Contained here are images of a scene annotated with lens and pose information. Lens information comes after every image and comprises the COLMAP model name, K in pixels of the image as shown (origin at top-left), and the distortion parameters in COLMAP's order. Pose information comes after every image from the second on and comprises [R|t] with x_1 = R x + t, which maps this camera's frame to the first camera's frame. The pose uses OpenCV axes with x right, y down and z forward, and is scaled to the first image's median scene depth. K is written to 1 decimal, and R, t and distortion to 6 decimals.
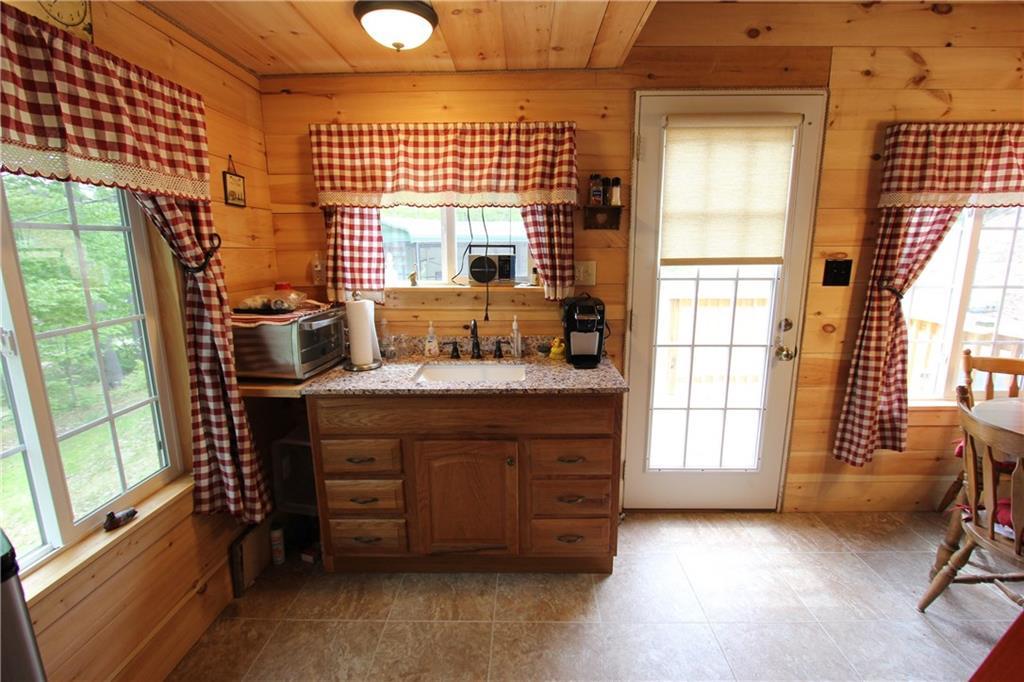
lens RADIAL K [[469.1, 0, 496.1], [0, 469.1, 340.4], [0, 0, 1]] dist [-0.015605, 0.000789]
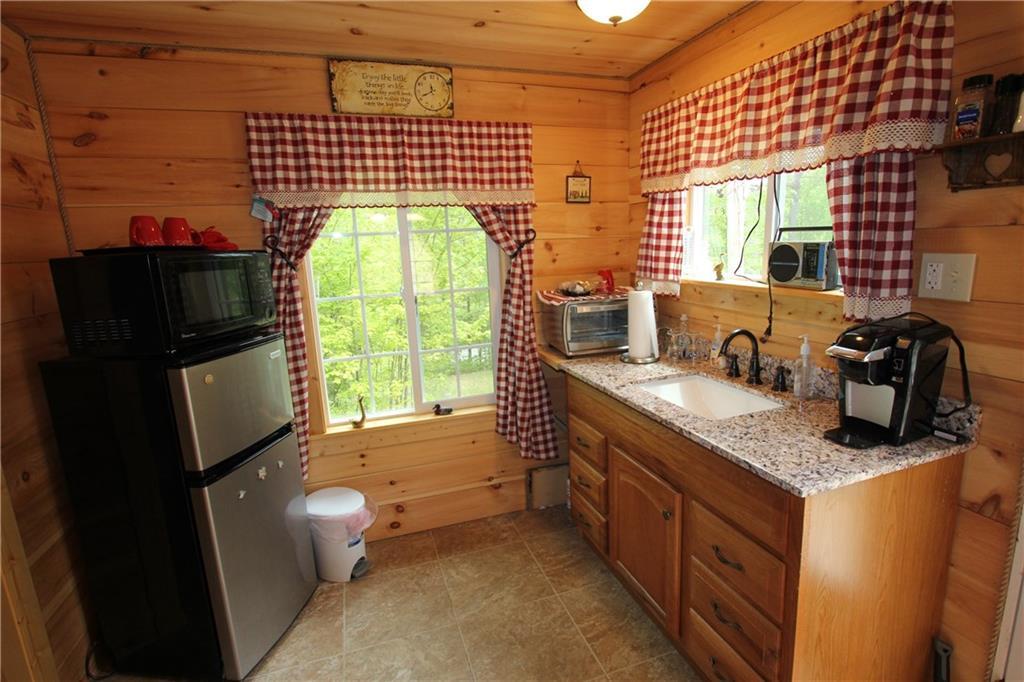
lens RADIAL K [[469.1, 0, 498.2], [0, 469.1, 336.9], [0, 0, 1]] dist [-0.015605, 0.000789]
pose [[0.366128, 0.174391, -0.914078, 0.514049], [-0.143580, 0.981107, 0.129669, -0.077749], [0.919421, 0.083767, 0.384250, 0.375780]]
